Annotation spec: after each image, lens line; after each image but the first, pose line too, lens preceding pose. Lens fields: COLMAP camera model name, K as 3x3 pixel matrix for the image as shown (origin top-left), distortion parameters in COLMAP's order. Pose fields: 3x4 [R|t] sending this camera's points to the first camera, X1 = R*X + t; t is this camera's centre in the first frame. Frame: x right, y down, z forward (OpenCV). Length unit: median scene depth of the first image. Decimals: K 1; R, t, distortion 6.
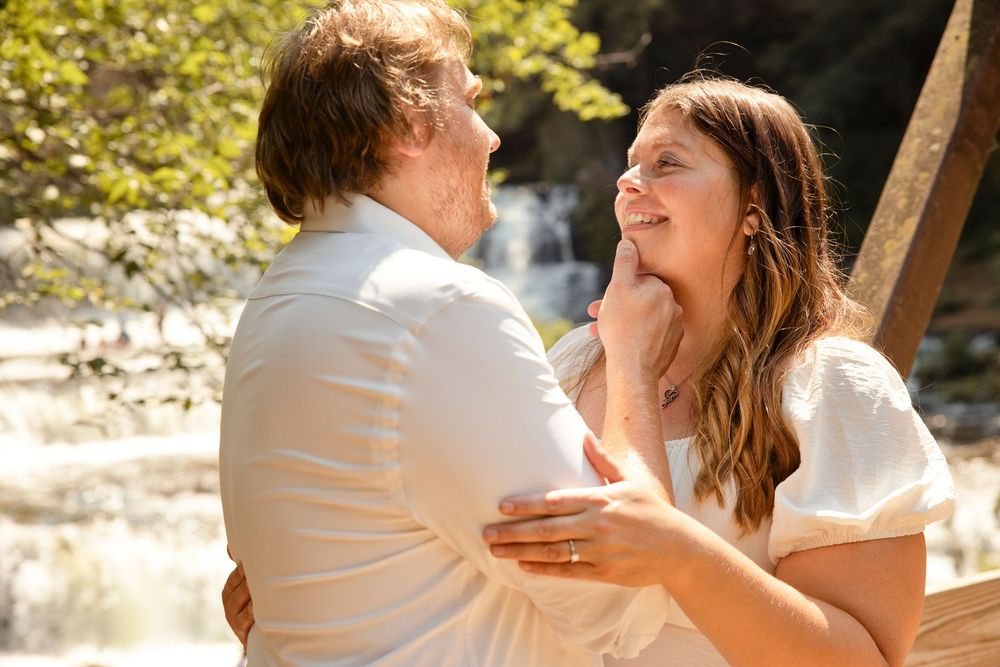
lens RADIAL K [[1561.2, 0, 500.0], [0, 1561.2, 333.5], [0, 0, 1]] dist [-0.113427, 0.210021]
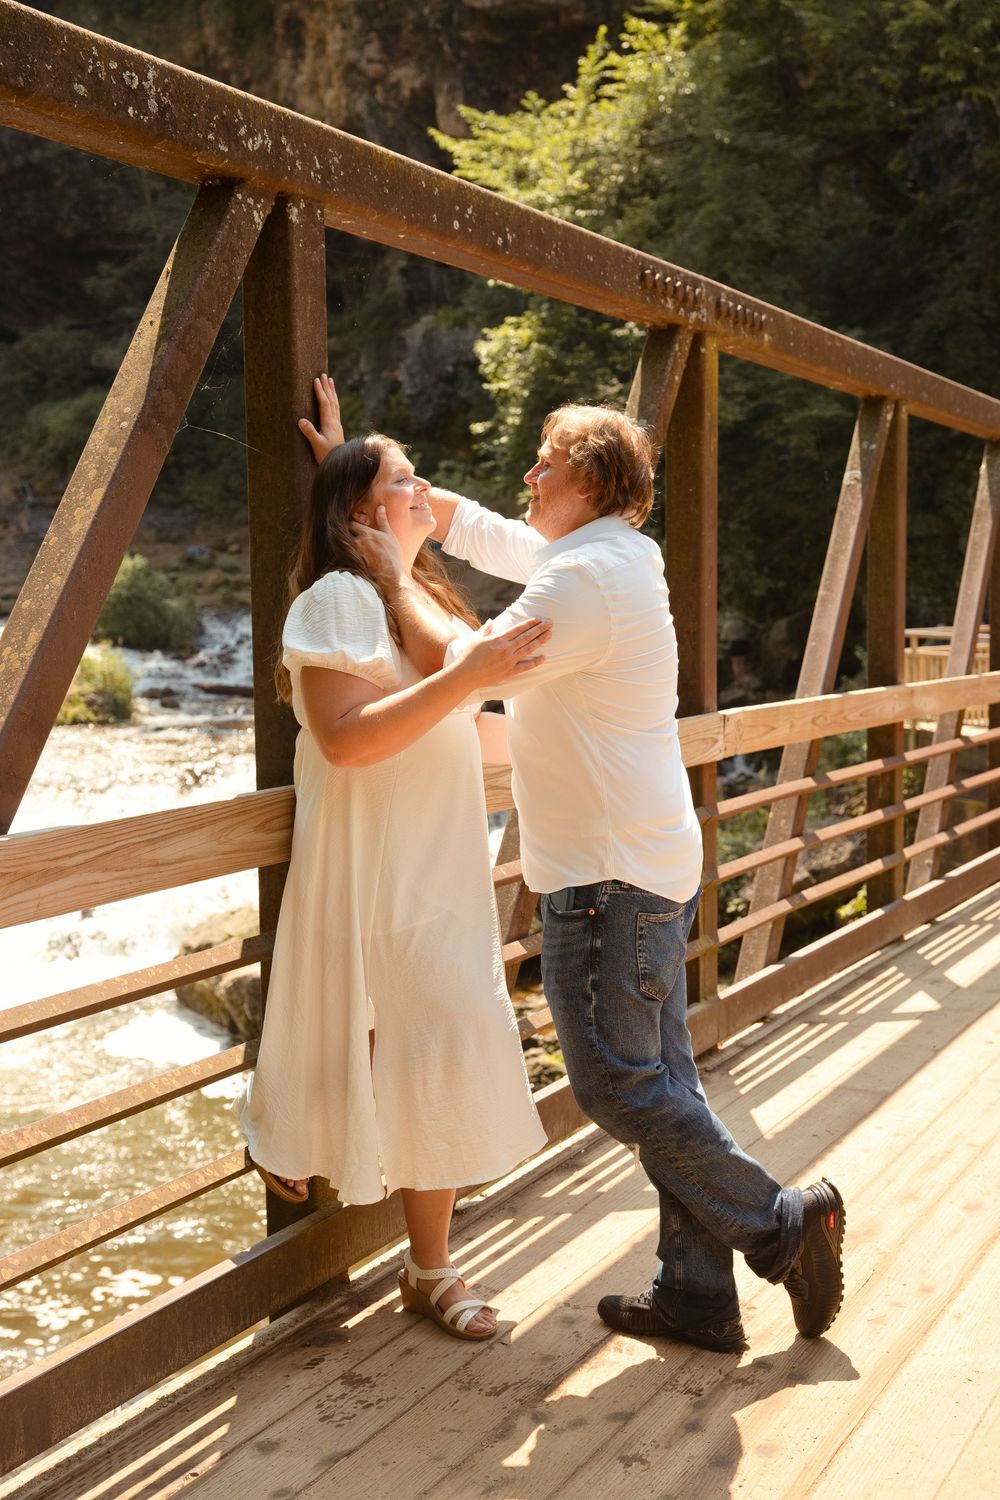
lens RADIAL K [[1872.5, 0, 473.1], [0, 1872.5, 743.2], [0, 0, 1]] dist [0.027274, -0.089005]
pose [[0.934553, -0.010332, 0.355674, 0.052767], [-0.014840, 0.997577, 0.067972, 0.018255], [-0.355515, -0.068801, 0.932135, -0.531806]]
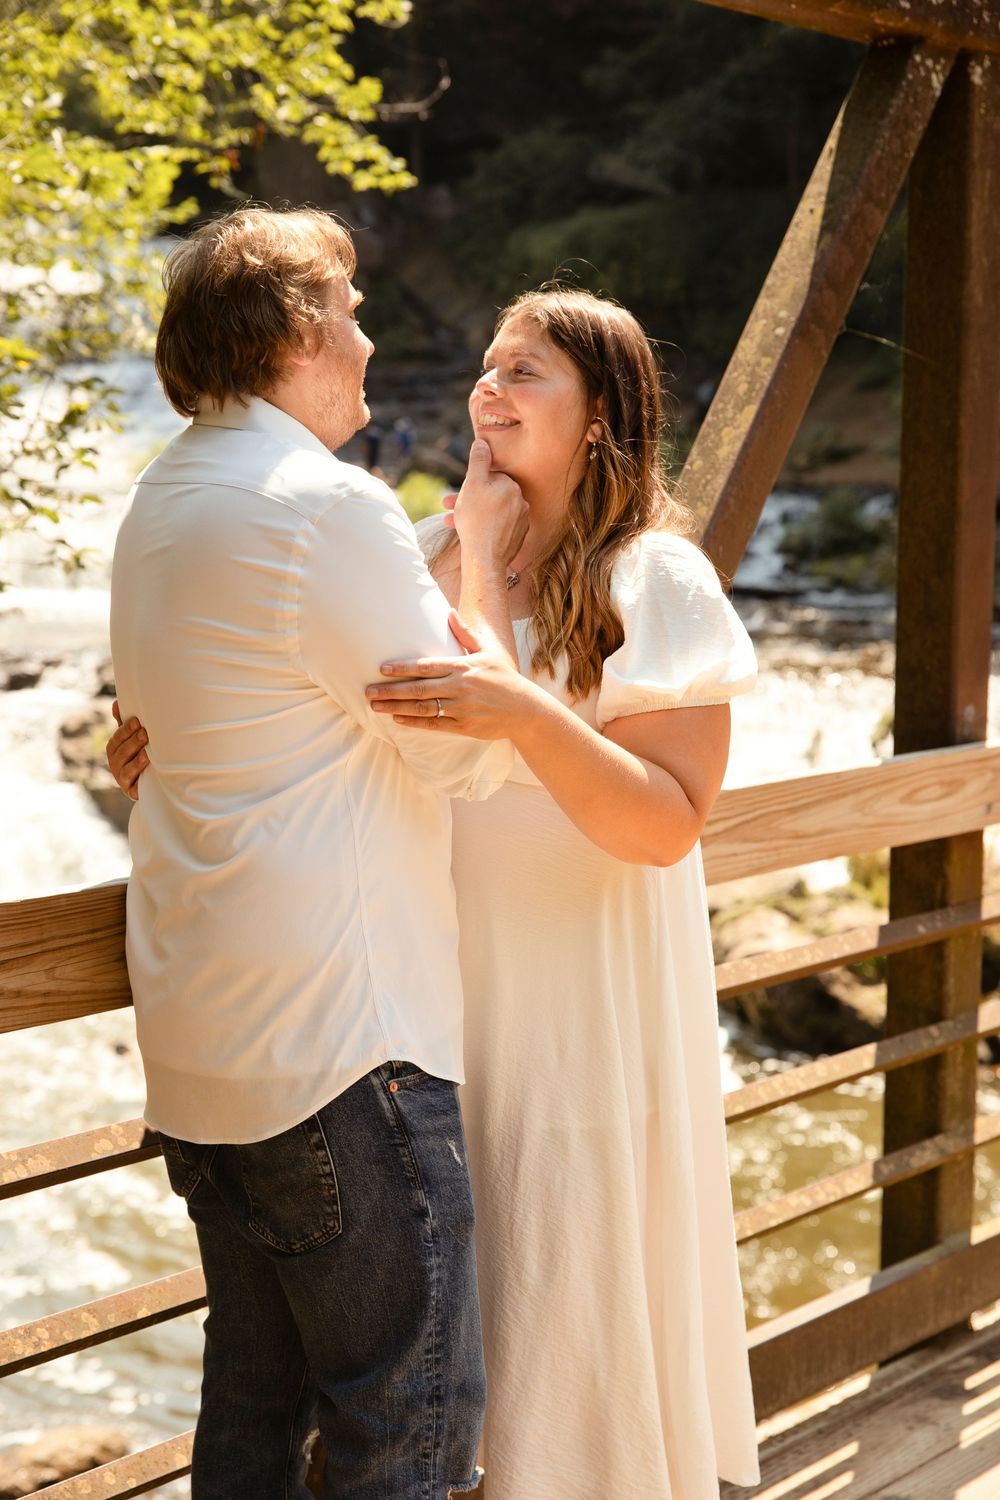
lens RADIAL K [[2372.4, 0, 500.0], [0, 2372.4, 750.0], [0, 0, 1]] dist [-0.001510, 0.019932]
pose [[0.990191, 0.023695, 0.137698, -0.133944], [-0.039561, 0.992732, 0.113655, -0.033423], [-0.134005, -0.117988, 0.983932, -0.695656]]
